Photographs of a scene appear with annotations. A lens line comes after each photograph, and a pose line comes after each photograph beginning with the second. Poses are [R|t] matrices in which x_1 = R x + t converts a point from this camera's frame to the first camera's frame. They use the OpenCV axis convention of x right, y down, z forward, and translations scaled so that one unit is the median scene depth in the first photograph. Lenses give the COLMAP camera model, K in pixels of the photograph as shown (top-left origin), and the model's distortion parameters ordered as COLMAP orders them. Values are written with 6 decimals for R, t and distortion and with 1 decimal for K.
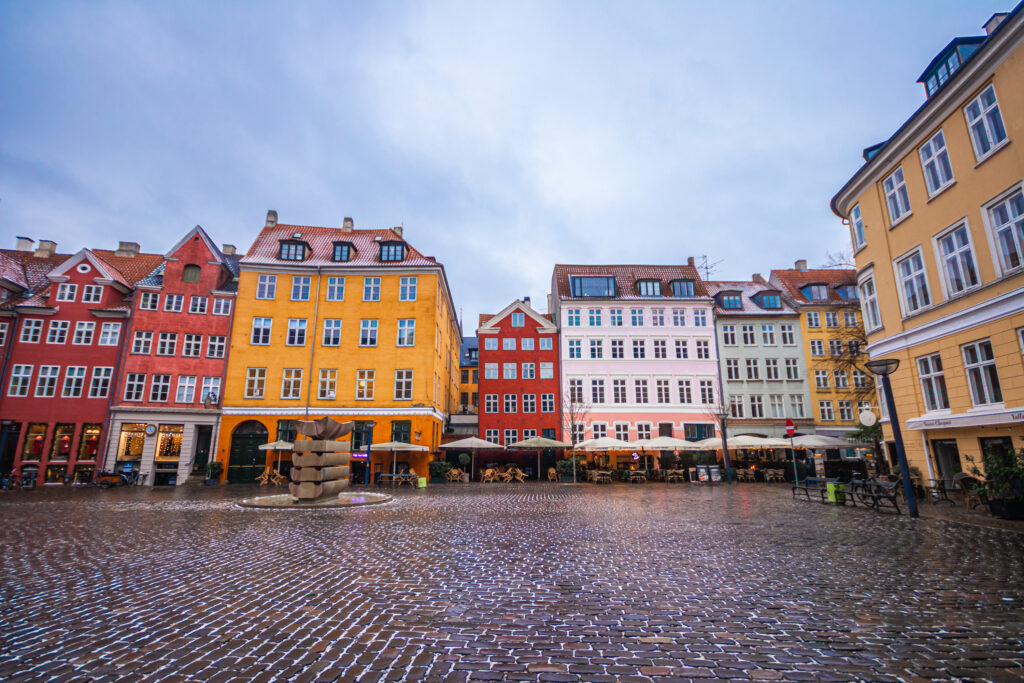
lens RADIAL K [[487.6, 0, 512.4], [0, 487.6, 342.6], [0, 0, 1]] dist [-0.001404, -0.002848]
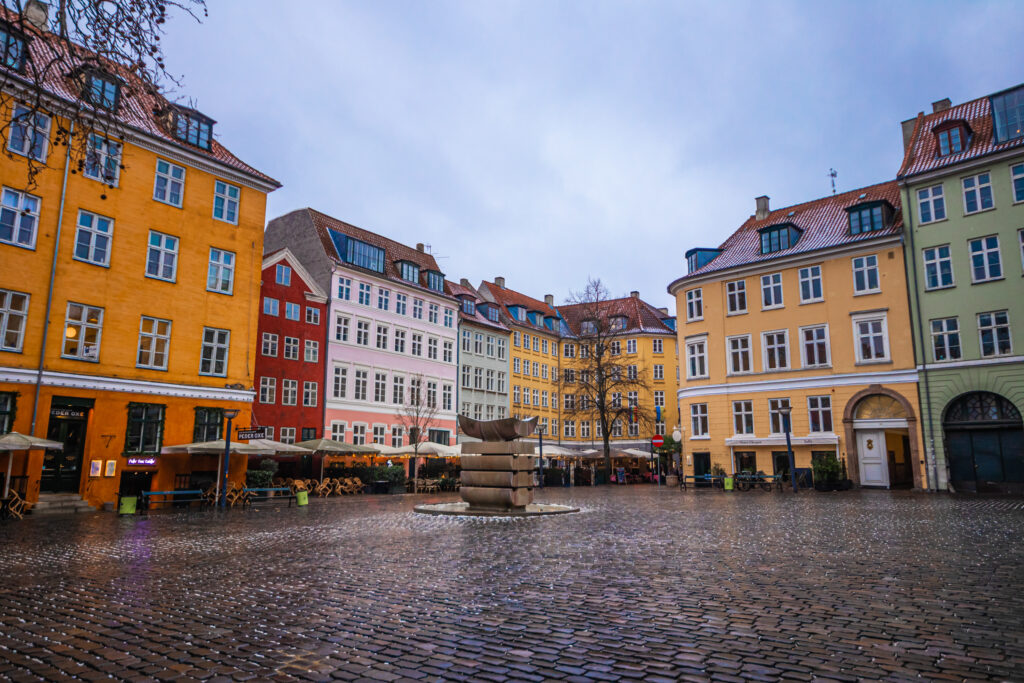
lens RADIAL K [[689.1, 0, 514.6], [0, 689.1, 339.6], [0, 0, 1]] dist [0.012102, 0.006129]
pose [[0.550508, 0.149929, 0.821257, -0.650561], [-0.186046, 0.981035, -0.054387, 0.039966], [-0.813835, -0.122851, 0.567961, 0.143813]]
